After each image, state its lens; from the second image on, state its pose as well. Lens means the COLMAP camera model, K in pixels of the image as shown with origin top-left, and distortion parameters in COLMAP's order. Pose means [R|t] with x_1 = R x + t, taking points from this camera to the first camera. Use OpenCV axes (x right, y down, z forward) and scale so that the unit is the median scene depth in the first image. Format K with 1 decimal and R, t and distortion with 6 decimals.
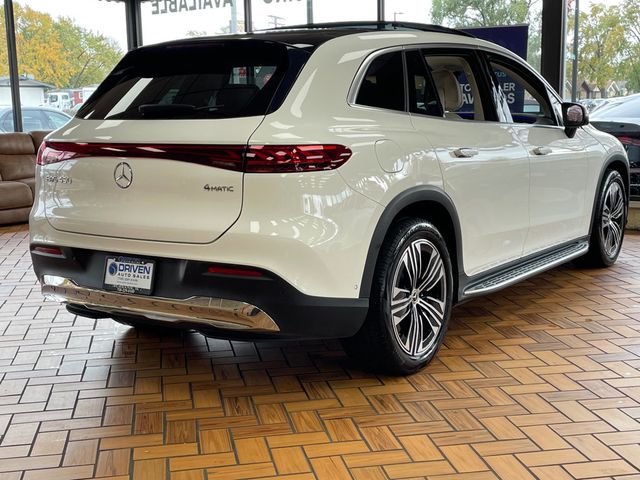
lens RADIAL K [[884.5, 0, 320.9], [0, 884.5, 240.8], [0, 0, 1]] dist [0.015610, 0.000000]
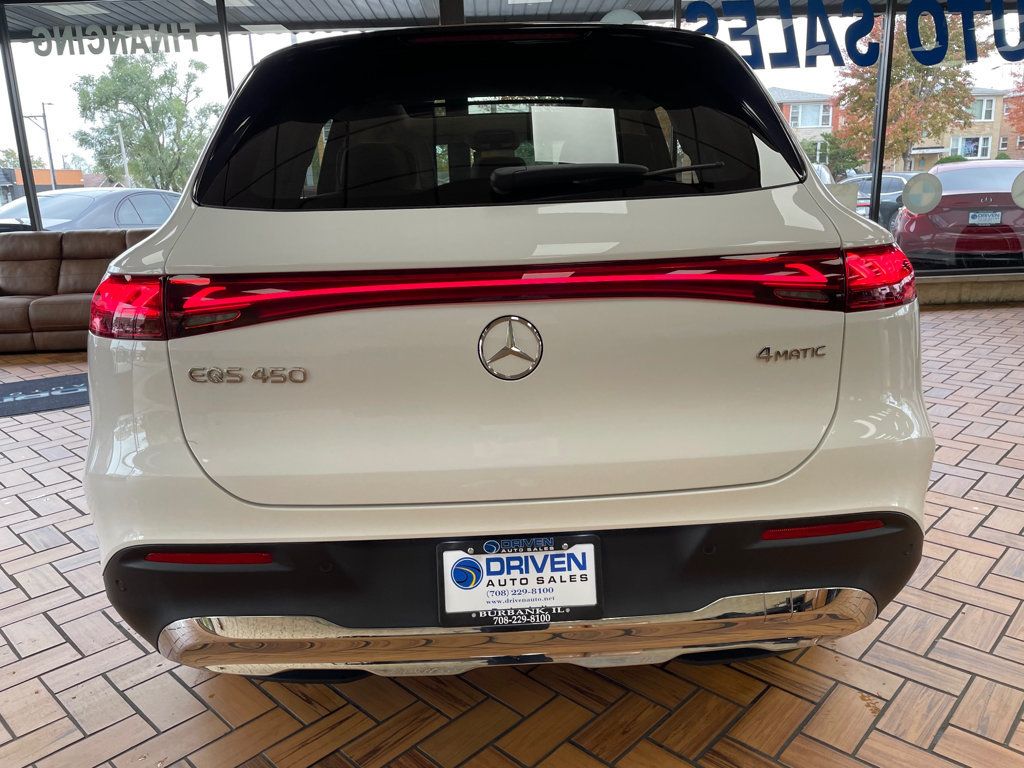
lens RADIAL K [[813.2, 0, 510.5], [0, 813.2, 384.4], [0, 0, 1]] dist [0.004607, -0.006938]
pose [[0.820049, -0.153652, 0.551281, -0.421941], [0.115547, 0.987899, 0.103465, -0.094348], [-0.560508, -0.021148, 0.827879, 0.689092]]
